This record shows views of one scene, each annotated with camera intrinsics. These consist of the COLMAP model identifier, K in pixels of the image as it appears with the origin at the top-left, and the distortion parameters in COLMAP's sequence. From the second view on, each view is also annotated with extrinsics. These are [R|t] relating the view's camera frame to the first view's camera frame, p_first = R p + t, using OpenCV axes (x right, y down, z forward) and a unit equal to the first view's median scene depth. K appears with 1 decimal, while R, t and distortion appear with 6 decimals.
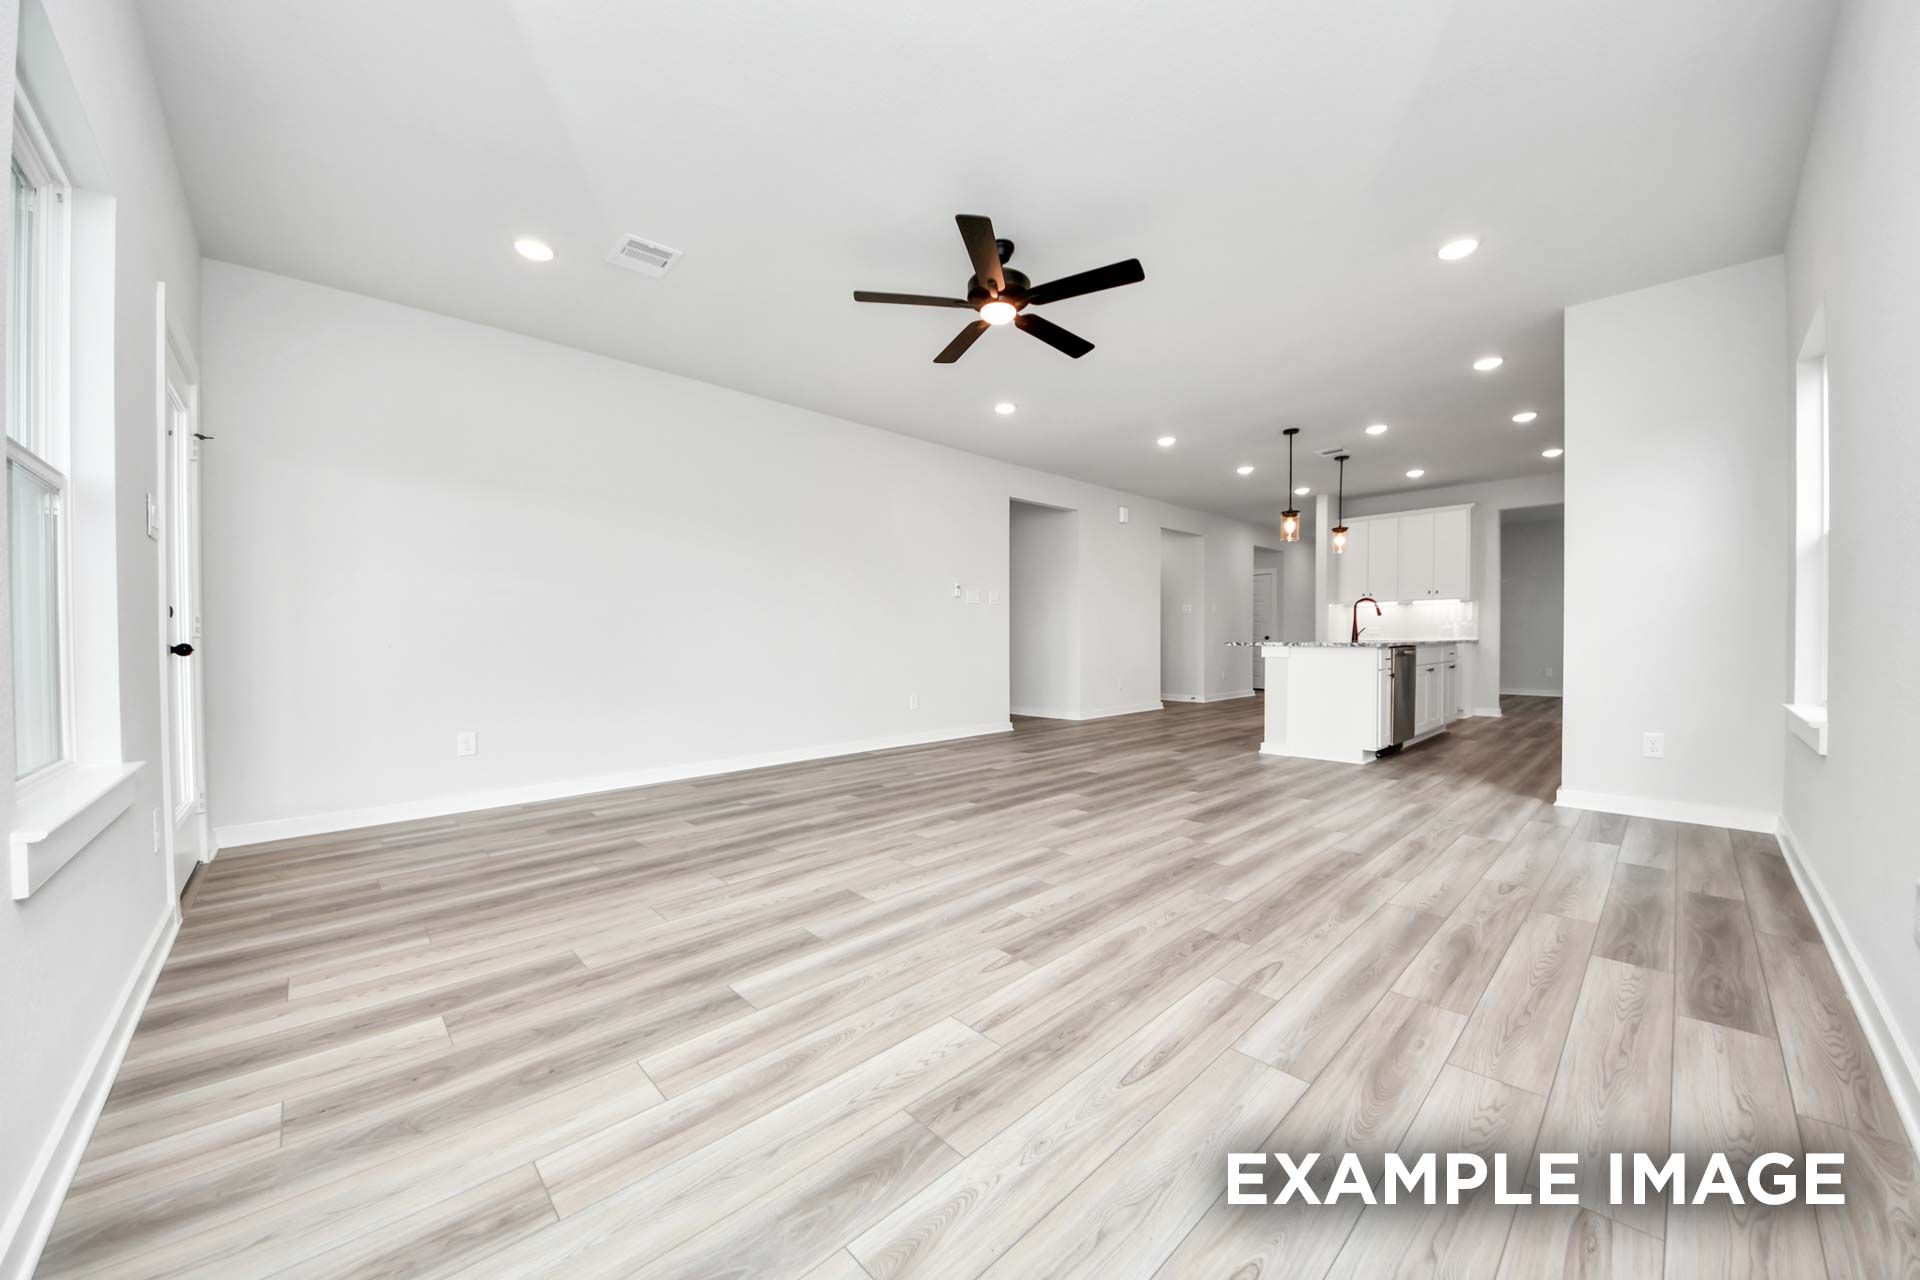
lens RADIAL K [[677.7, 0, 959.0], [0, 677.7, 646.2], [0, 0, 1]] dist [0.024571, -0.016358]
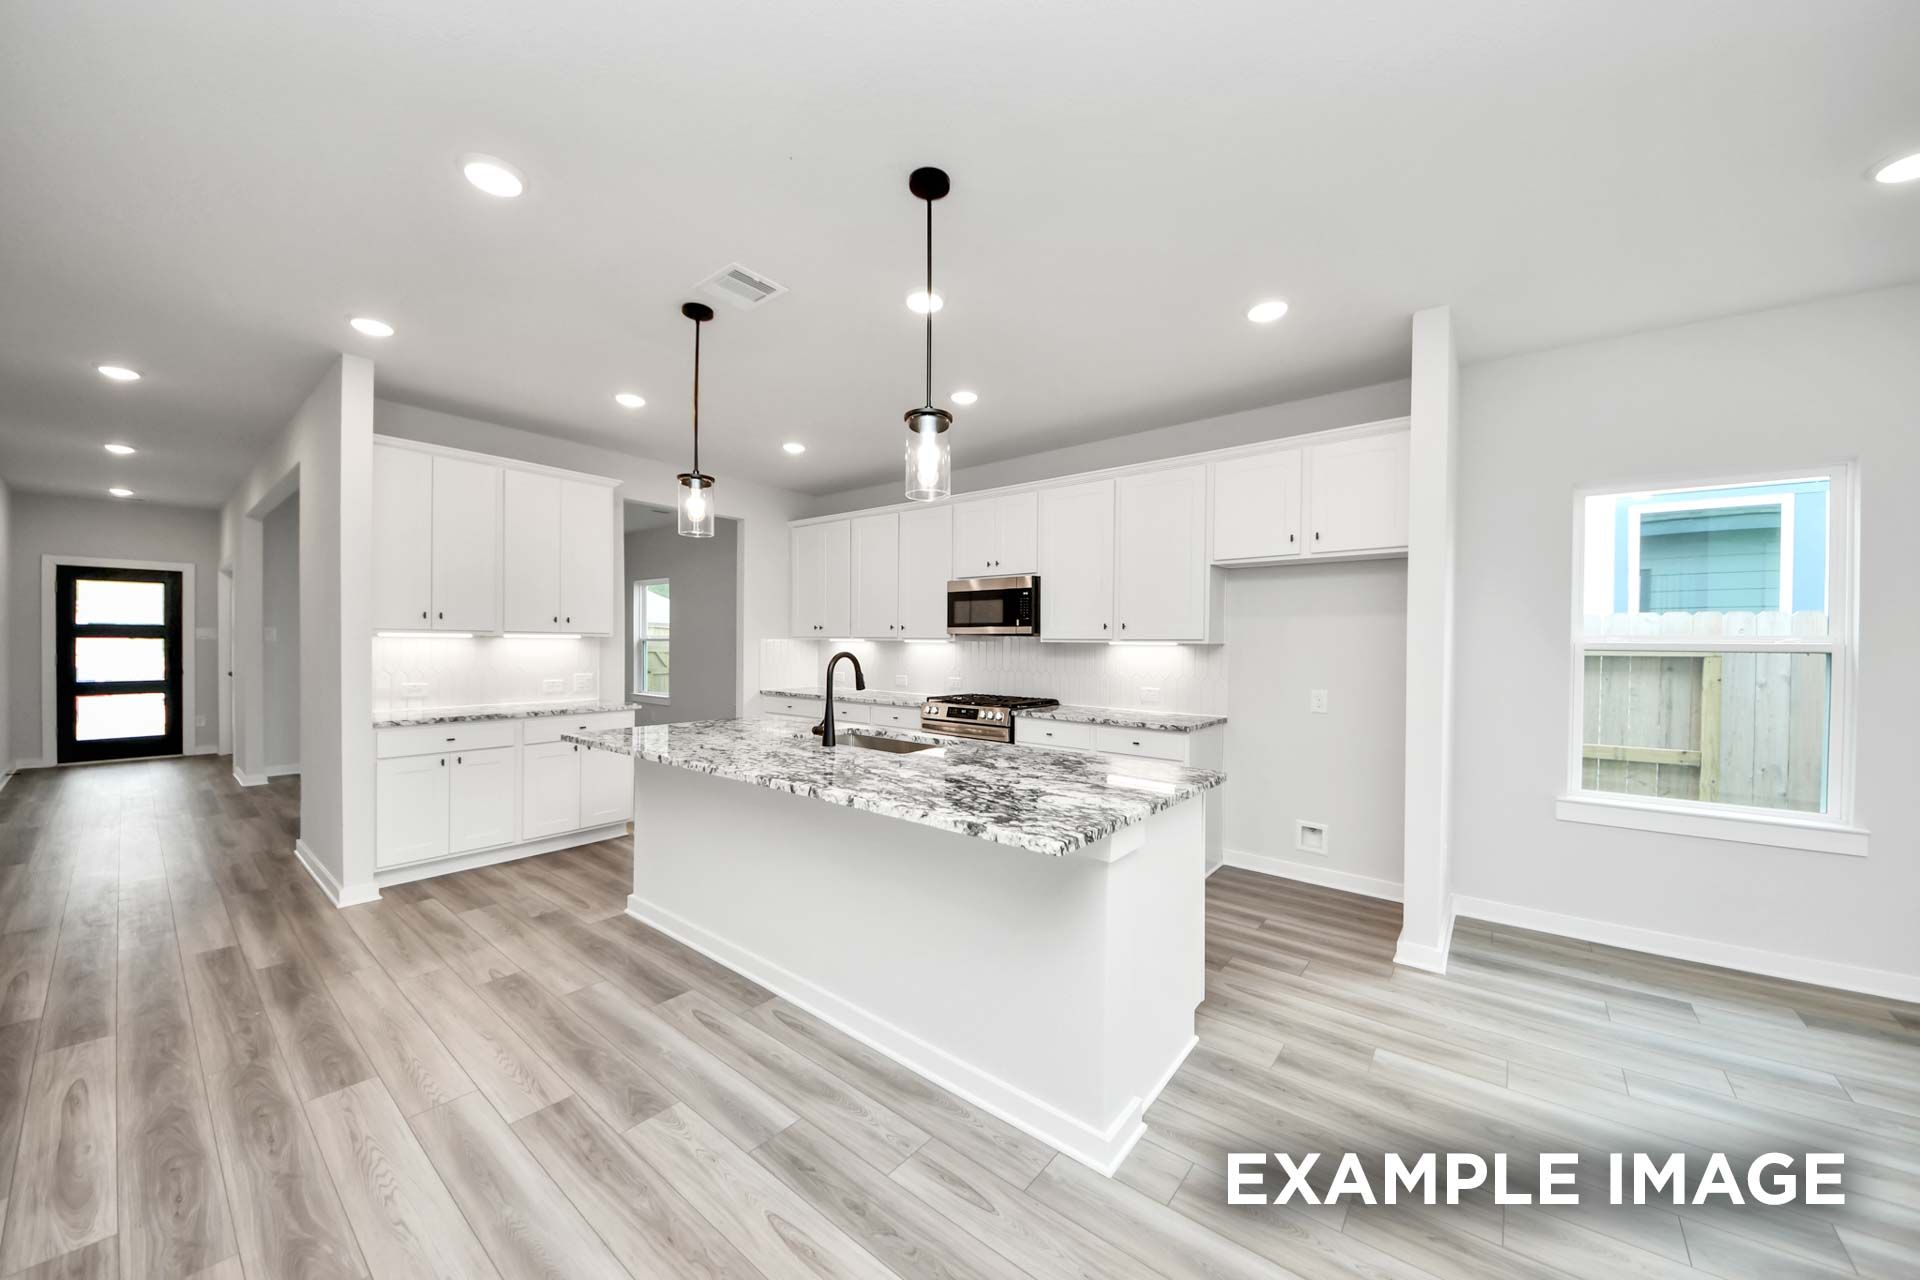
lens RADIAL K [[677.7, 0, 959.0], [0, 677.7, 646.2], [0, 0, 1]] dist [0.024571, -0.016358]
pose [[-0.137152, 0.000879, 0.990550, 0.254617], [0.001165, 0.999999, -0.000726, -0.147674], [-0.990549, 0.001055, -0.137153, 1.962184]]
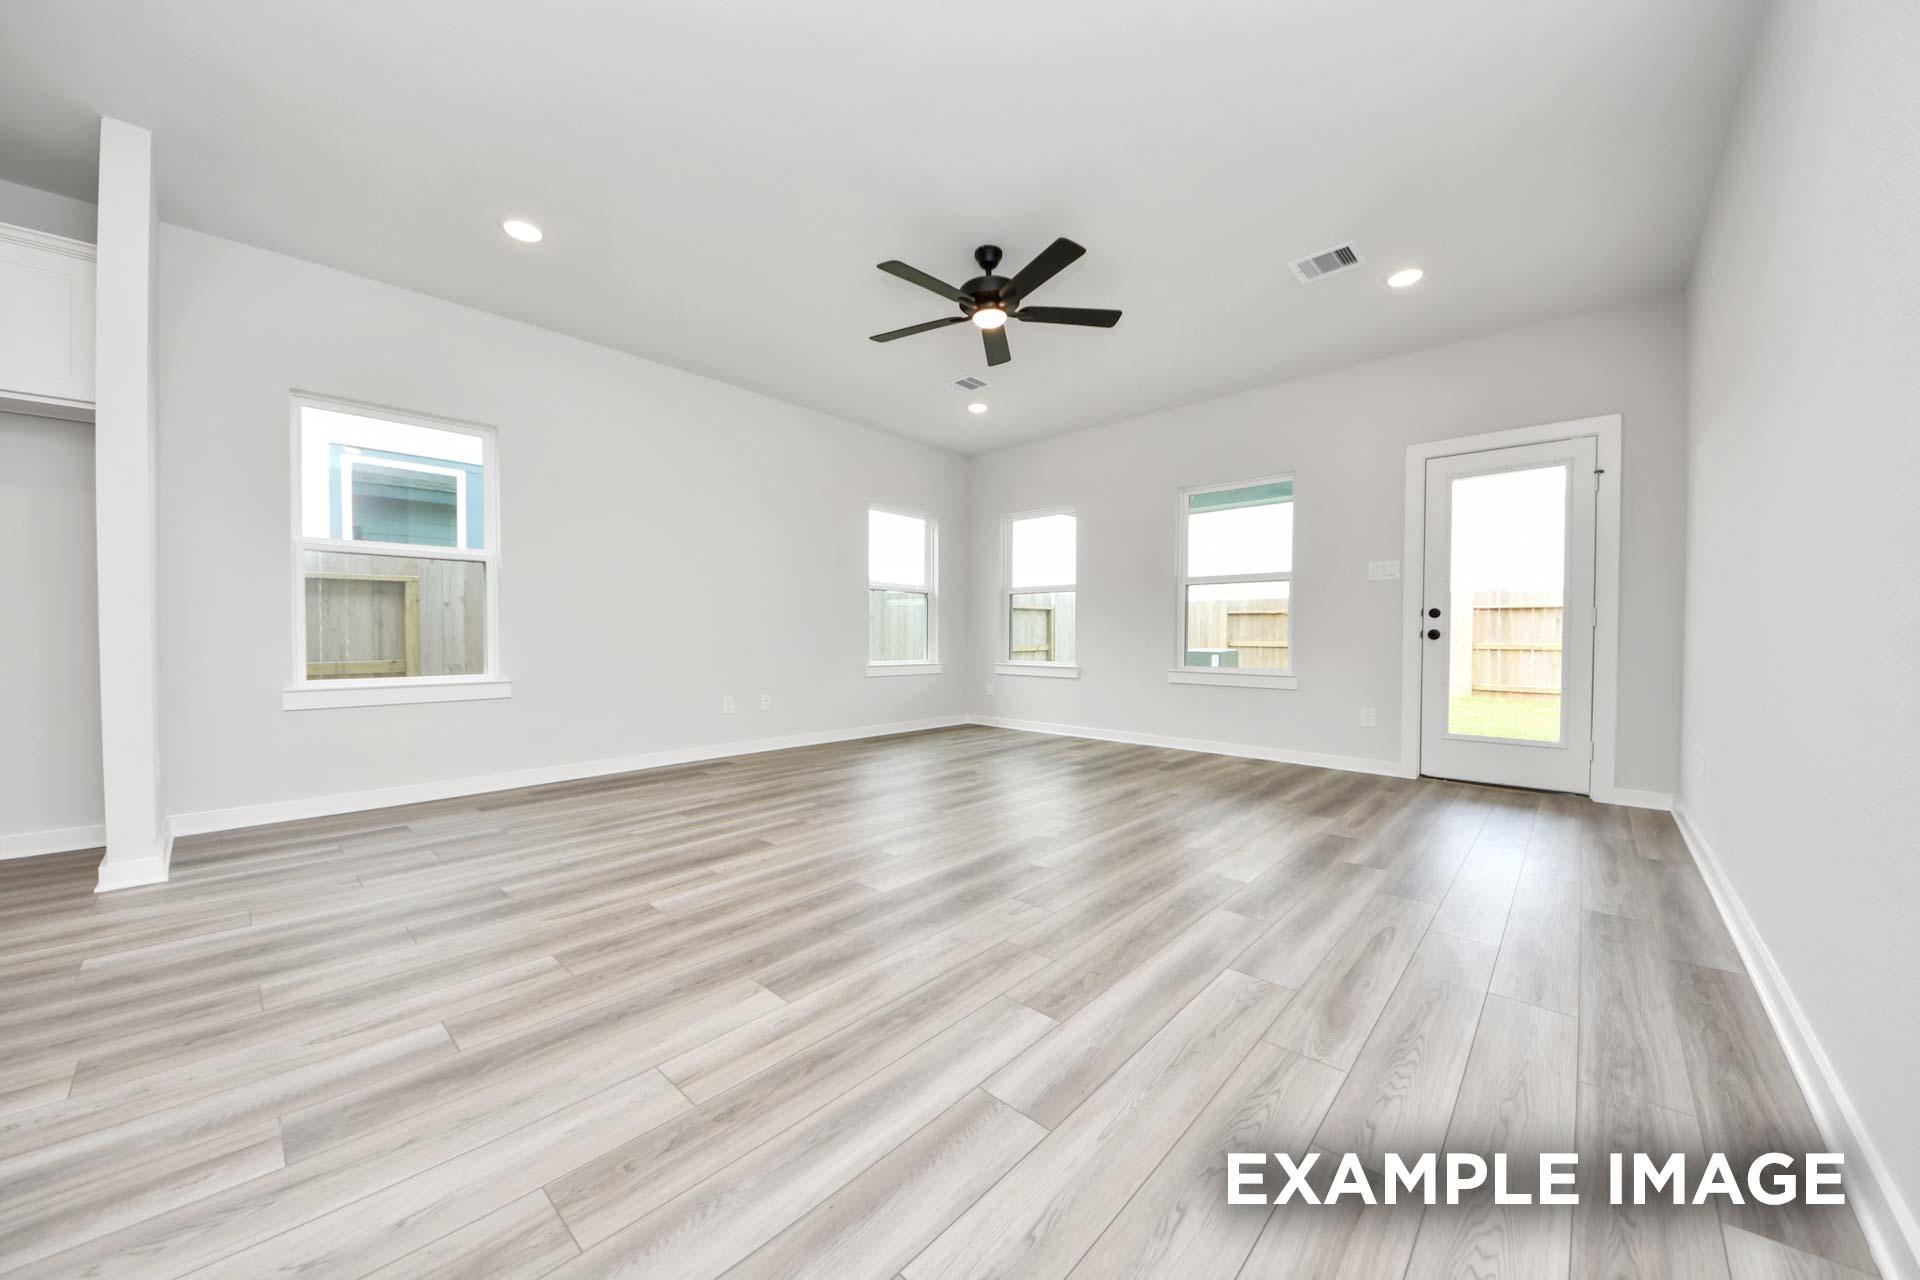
lens RADIAL K [[677.7, 0, 959.0], [0, 677.7, 646.2], [0, 0, 1]] dist [0.024571, -0.016358]
pose [[-0.997080, 0.005384, -0.076176, 0.186197], [0.003310, 0.999621, 0.027322, -0.012070], [0.076294, 0.026990, -0.996720, 2.064944]]
